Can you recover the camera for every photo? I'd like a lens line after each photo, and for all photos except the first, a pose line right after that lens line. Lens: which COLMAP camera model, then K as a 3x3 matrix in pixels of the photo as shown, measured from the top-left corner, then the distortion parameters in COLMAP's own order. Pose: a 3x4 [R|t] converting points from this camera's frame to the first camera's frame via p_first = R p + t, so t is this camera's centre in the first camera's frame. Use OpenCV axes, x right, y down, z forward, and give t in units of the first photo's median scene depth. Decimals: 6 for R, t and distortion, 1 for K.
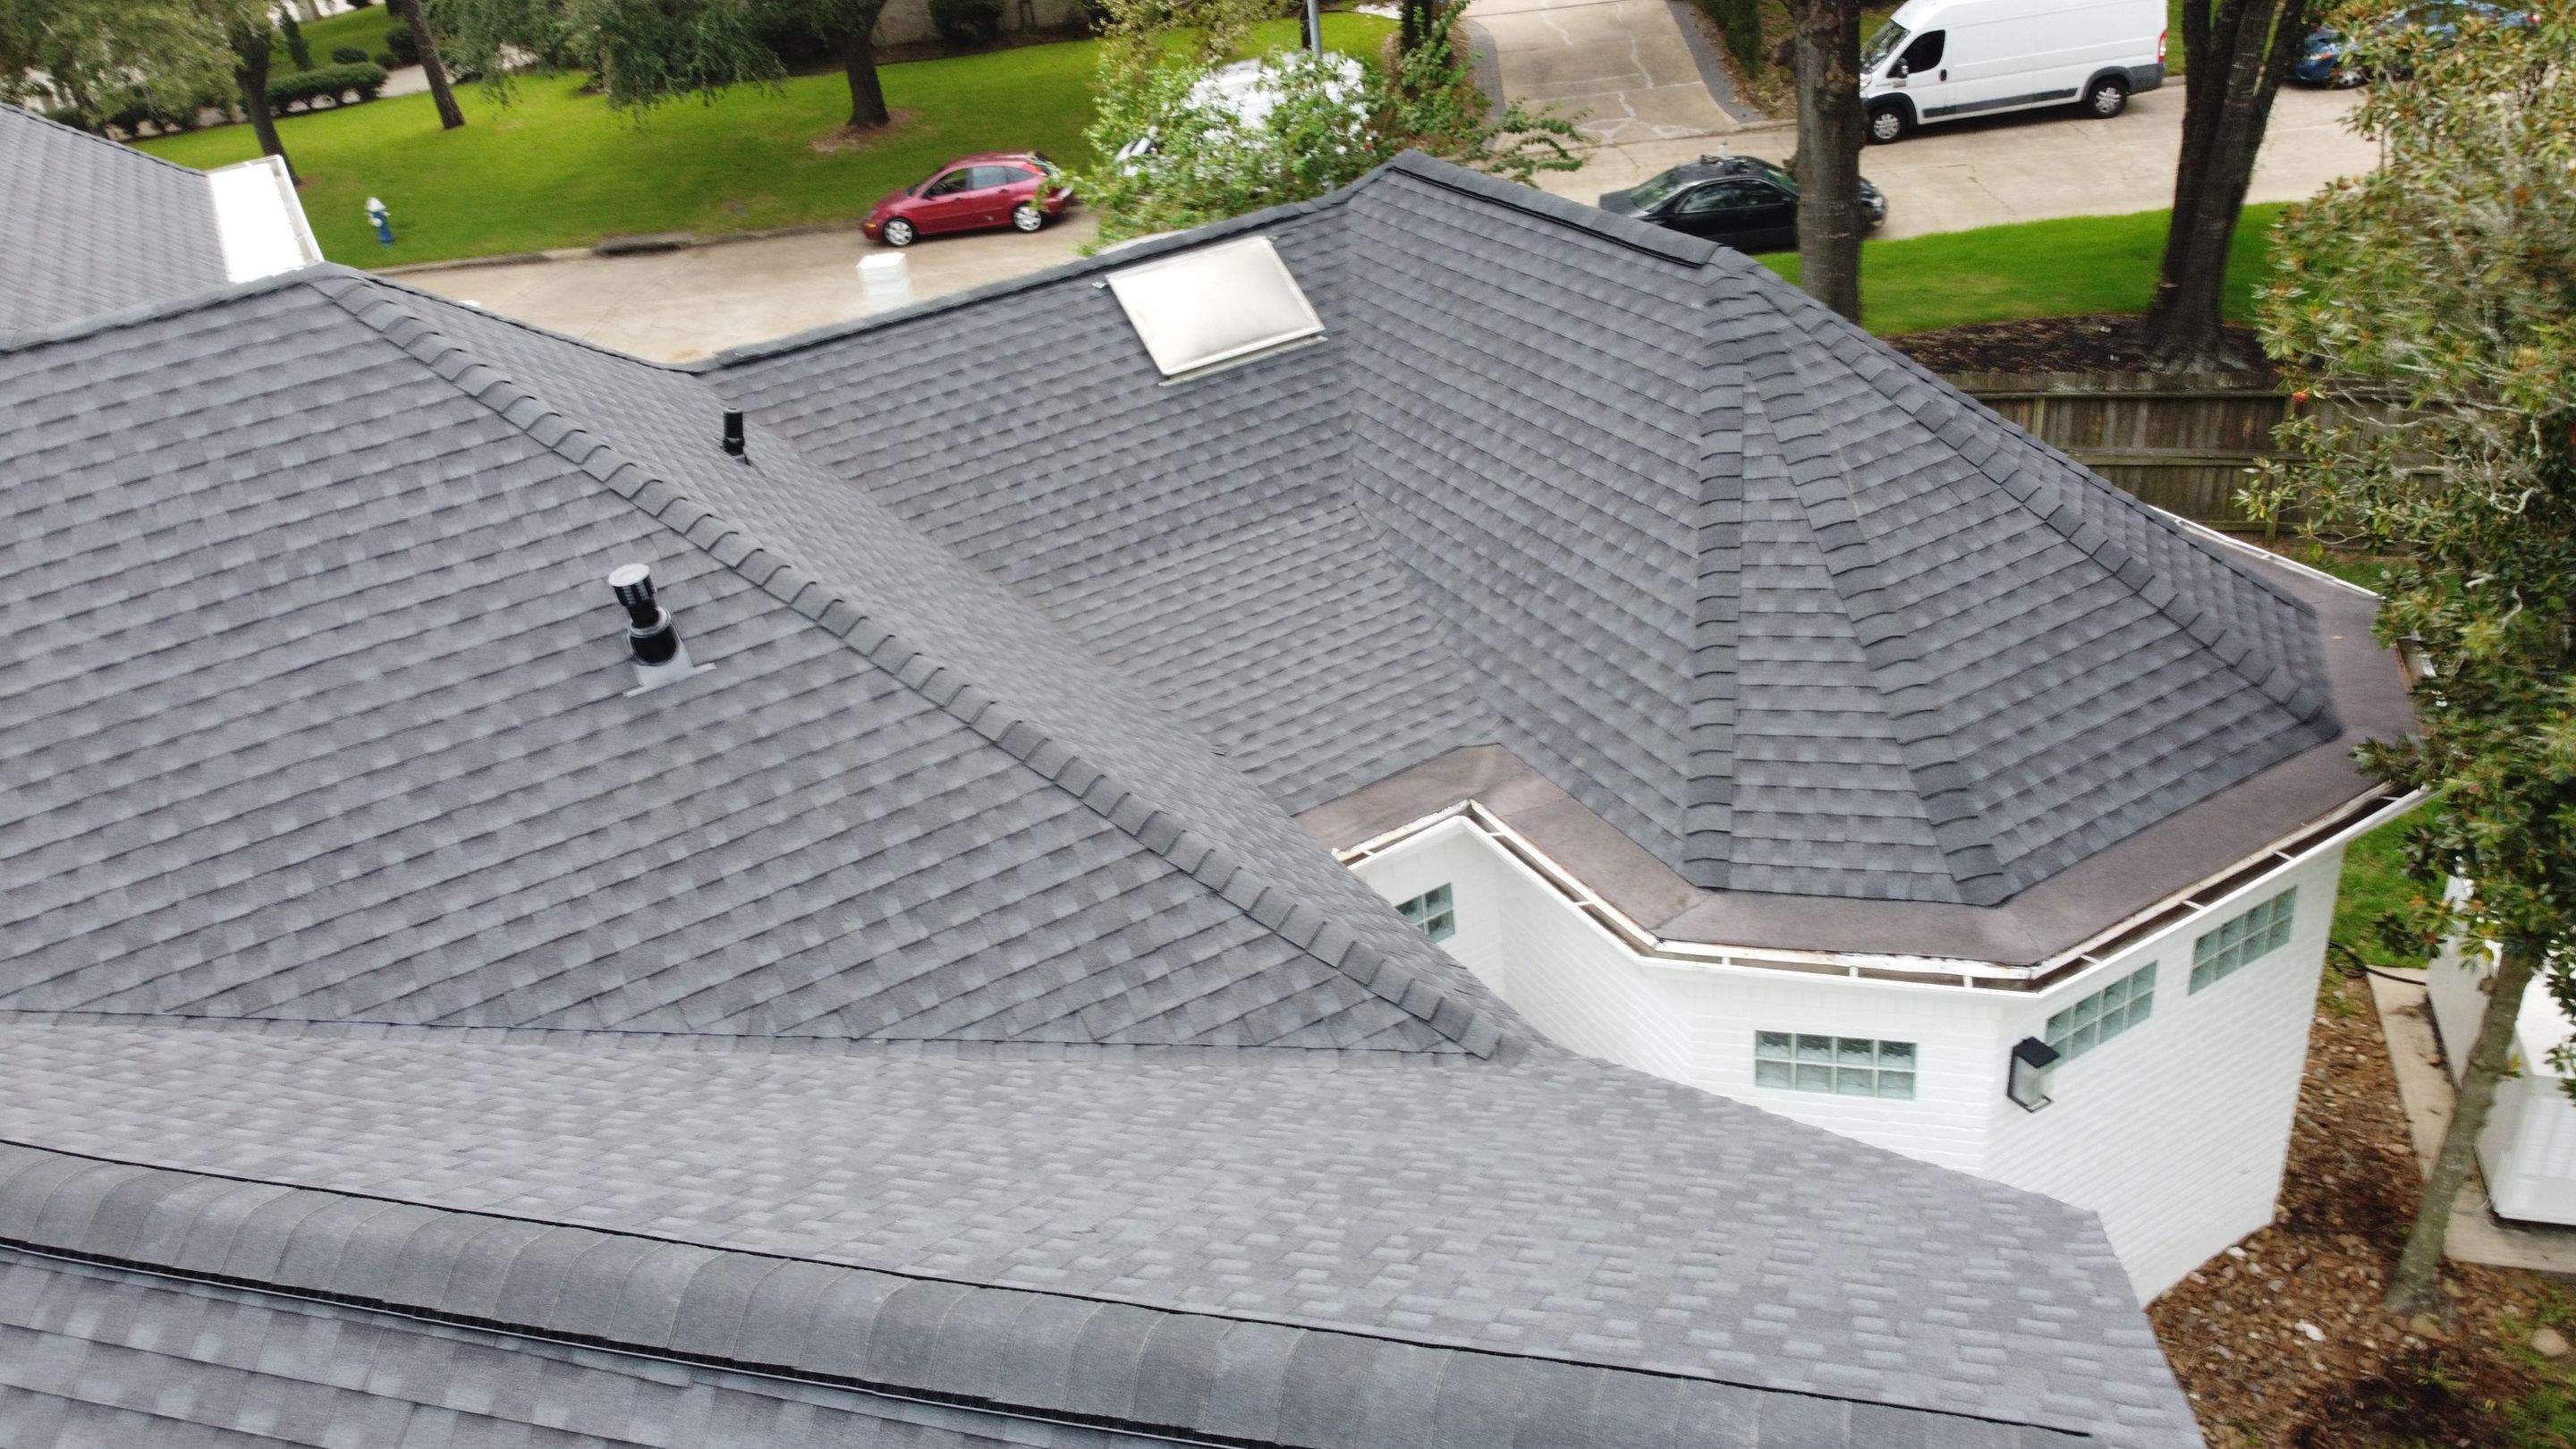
lens RADIAL K [[1883.0, 0, 1283.1], [0, 1883.0, 729.9], [0, 0, 1]] dist [0.001989, -0.005677]
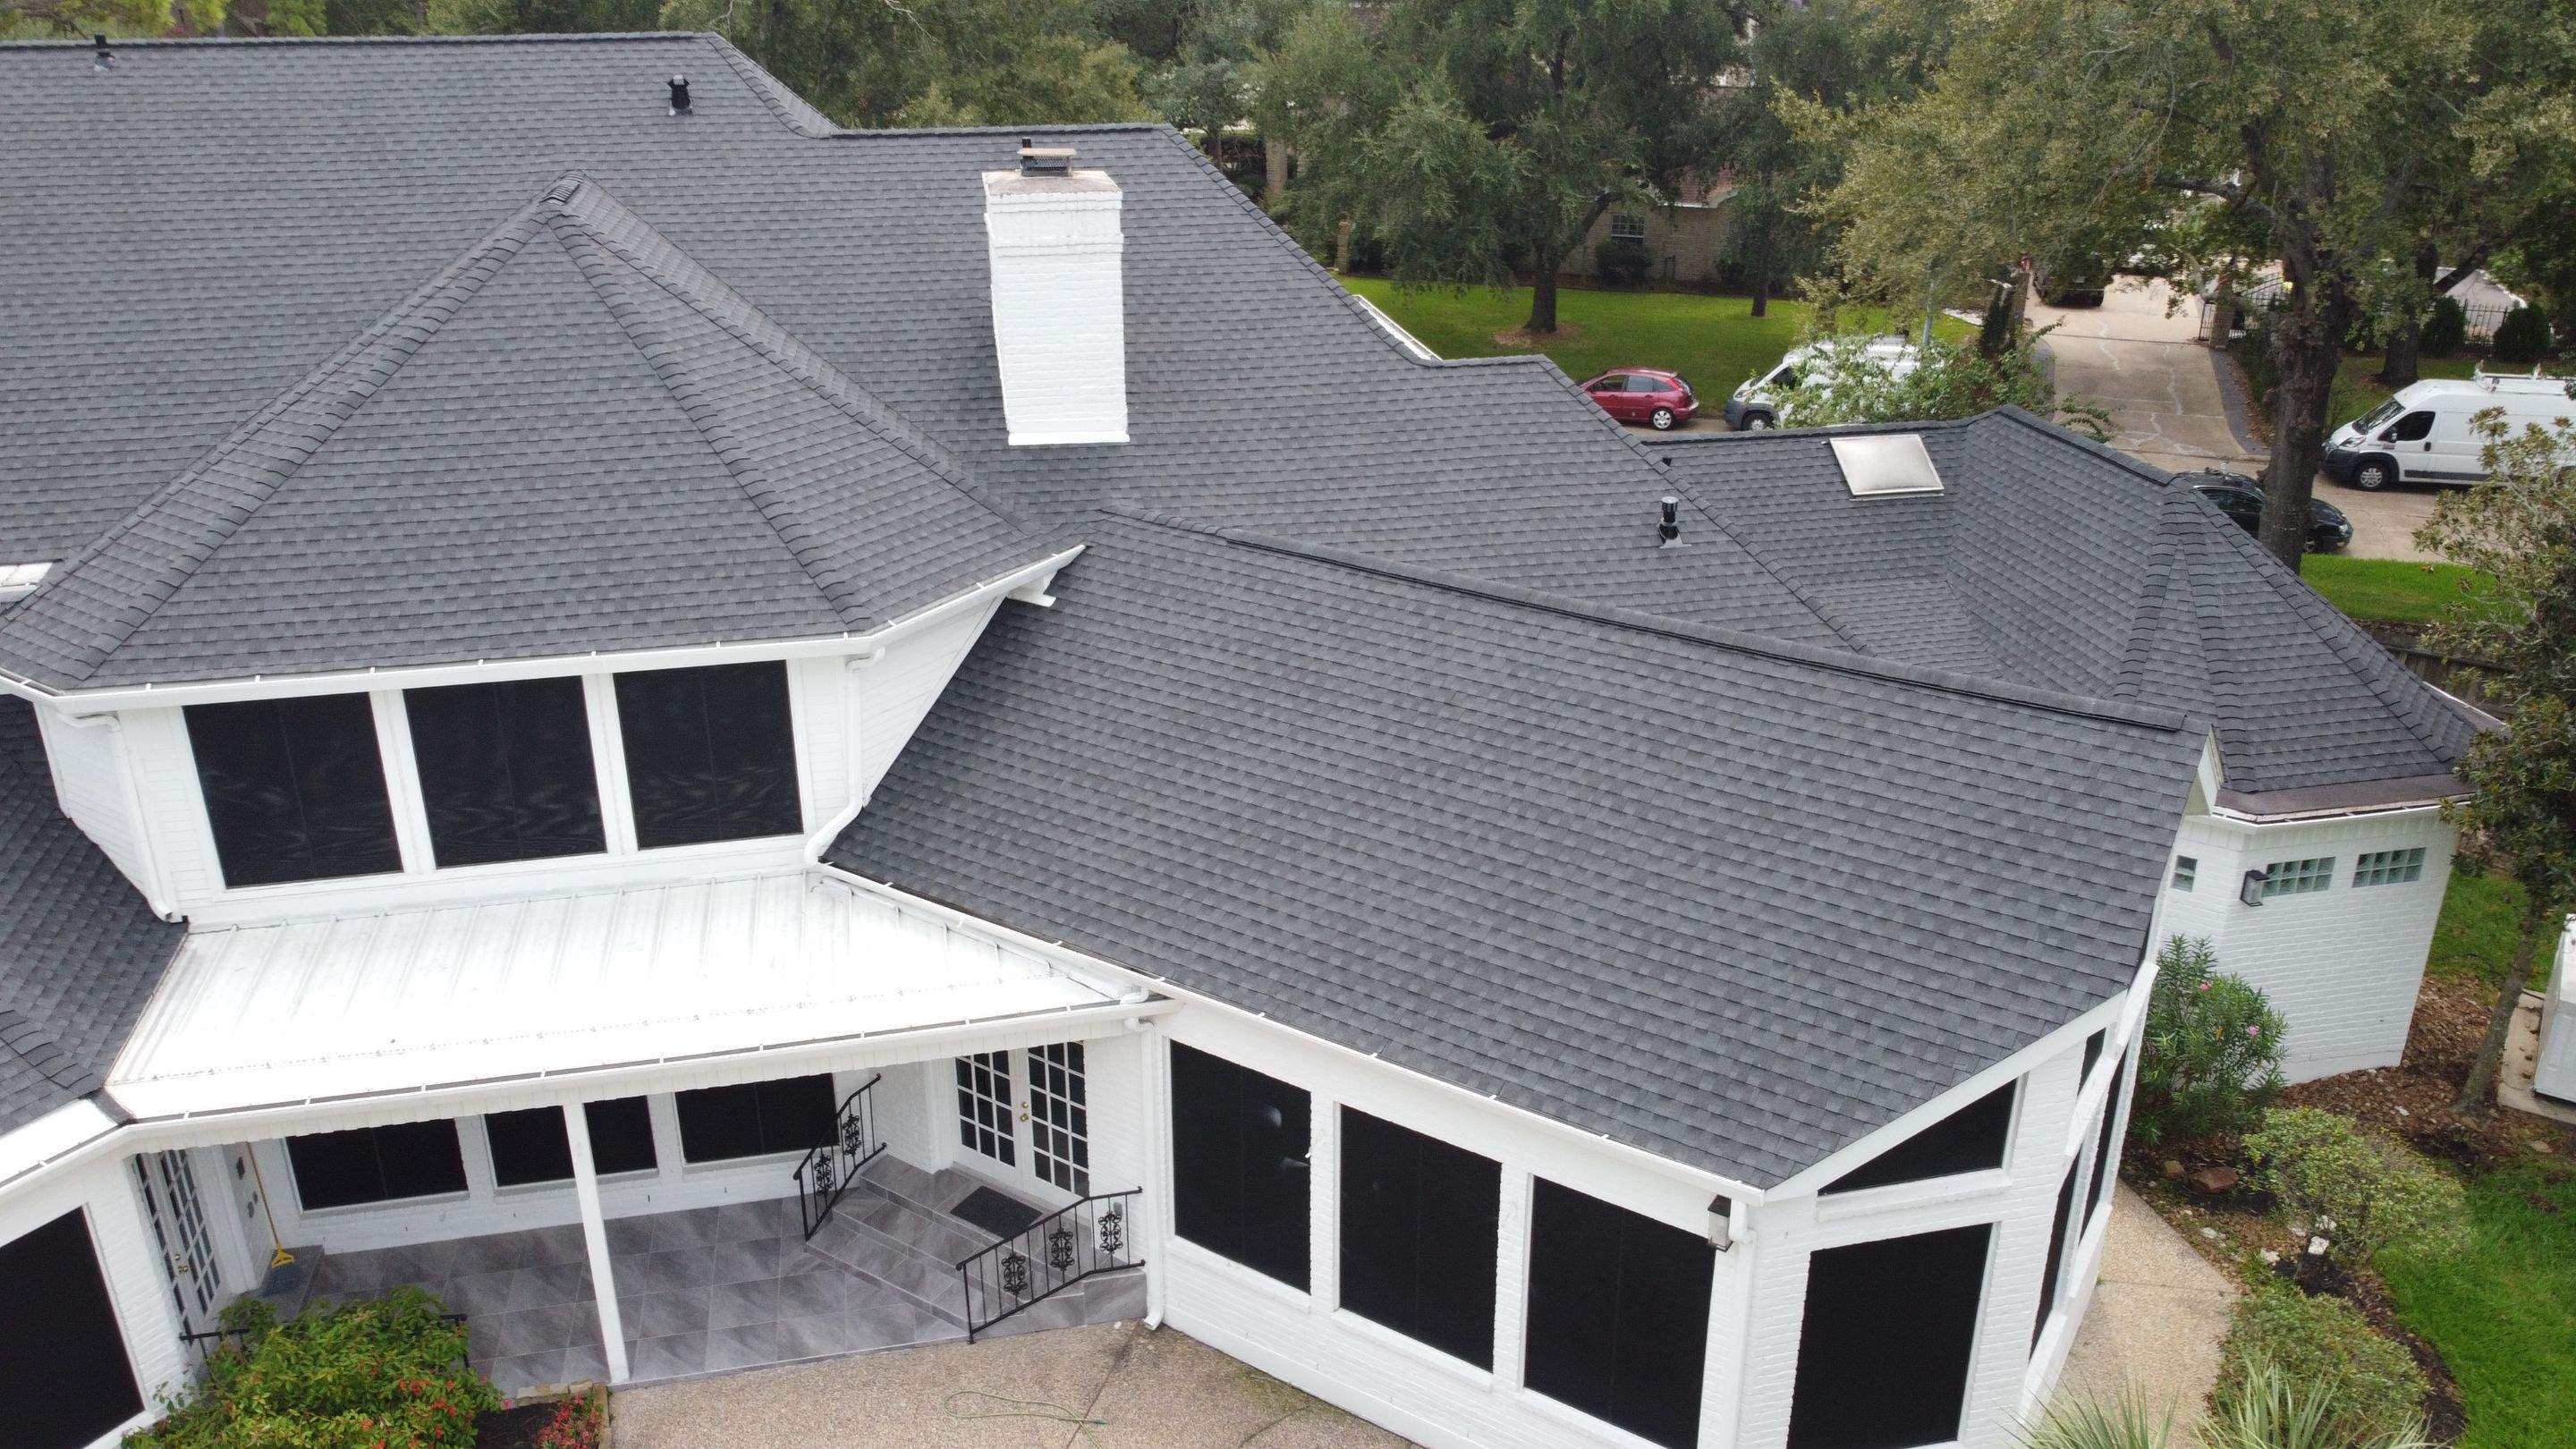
lens RADIAL K [[1963.1, 0, 1292.5], [0, 1963.1, 717.8], [0, 0, 1]] dist [-0.011451, 0.000052]
pose [[0.953673, 0.216578, -0.208810, -0.163254], [-0.241253, 0.965222, -0.100719, 0.407505], [0.179734, 0.146429, 0.972756, -1.091543]]
